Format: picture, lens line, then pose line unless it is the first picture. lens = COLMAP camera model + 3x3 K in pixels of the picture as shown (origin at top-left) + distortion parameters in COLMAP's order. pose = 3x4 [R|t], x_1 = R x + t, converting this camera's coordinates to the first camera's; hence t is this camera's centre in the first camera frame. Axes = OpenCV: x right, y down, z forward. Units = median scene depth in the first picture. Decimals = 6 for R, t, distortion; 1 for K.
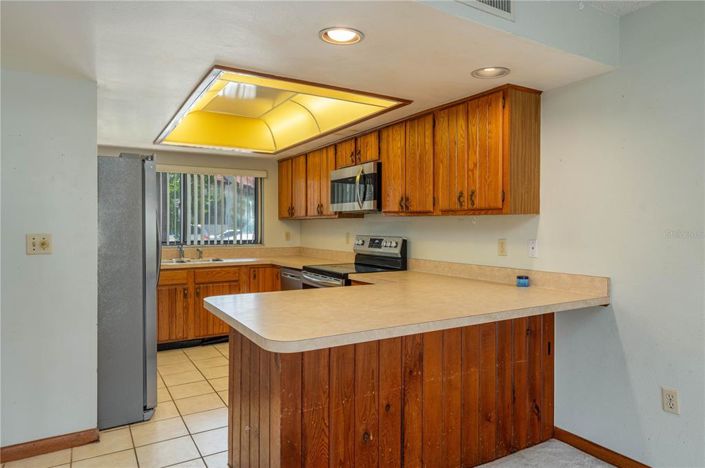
lens RADIAL K [[447.8, 0, 355.8], [0, 447.8, 230.9], [0, 0, 1]] dist [-0.003246, -0.000439]
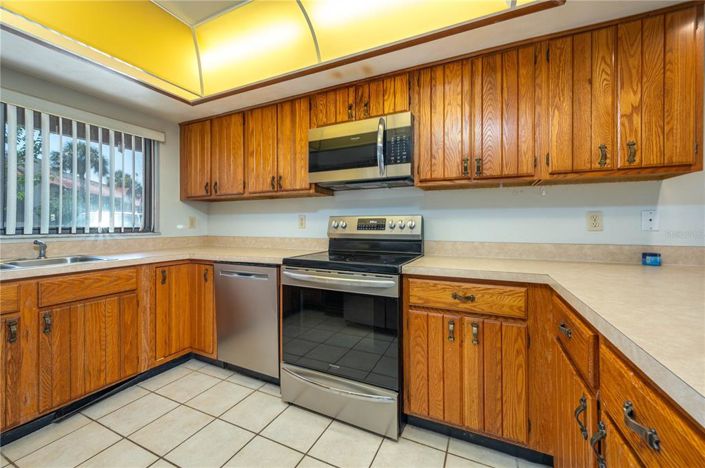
lens RADIAL K [[276.2, 0, 347.6], [0, 276.2, 225.5], [0, 0, 1]] dist [-0.006499, -0.000271]
pose [[0.833114, -0.001719, 0.553098, -0.285068], [0.008642, 0.999914, -0.009910, 0.035942], [-0.553034, 0.013036, 0.833057, 0.650968]]
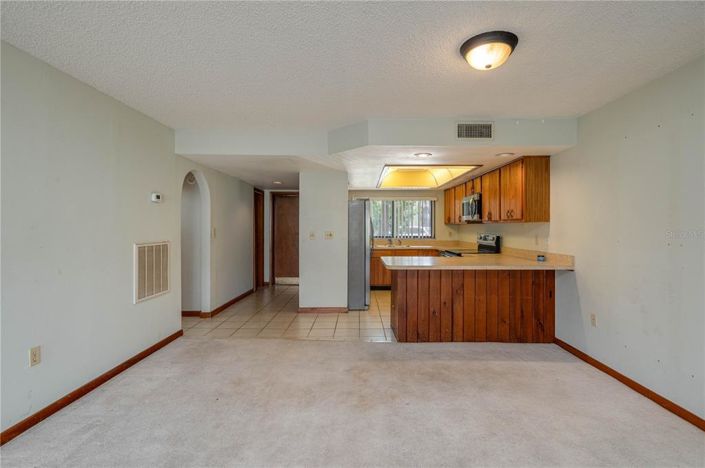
lens RADIAL K [[346.6, 0, 358.3], [0, 346.6, 230.3], [0, 0, 1]] dist [0.004811, -0.000004]
pose [[0.854964, 0.003801, -0.518674, 0.342538], [-0.005545, 0.999983, -0.001812, 0.002338], [0.518658, 0.004426, 0.854970, -0.451150]]
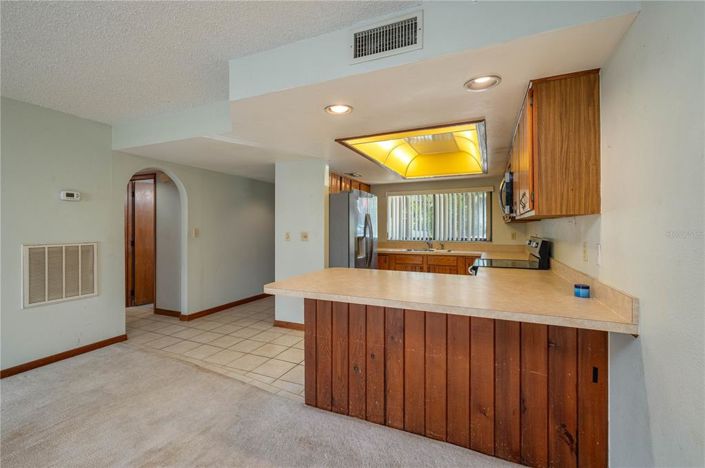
lens RADIAL K [[311.4, 0, 350.5], [0, 311.4, 227.4], [0, 0, 1]] dist [-0.000297, 0.000007]
pose [[0.565674, -0.002515, -0.824625, 0.450454], [-0.007684, 0.999936, -0.008321, -0.002559], [0.824593, 0.011043, 0.565618, 0.202591]]
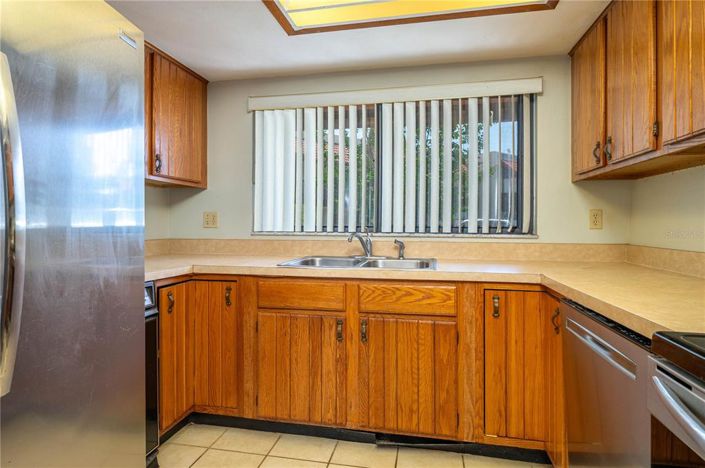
lens RADIAL K [[392.7, 0, 358.6], [0, 392.7, 224.2], [0, 0, 1]] dist [-0.007664, 0.001405]
pose [[0.752180, 0.005259, -0.658936, -0.108144], [-0.017065, 0.999788, -0.011501, 0.036237], [0.658736, 0.019895, 0.752111, 0.819700]]
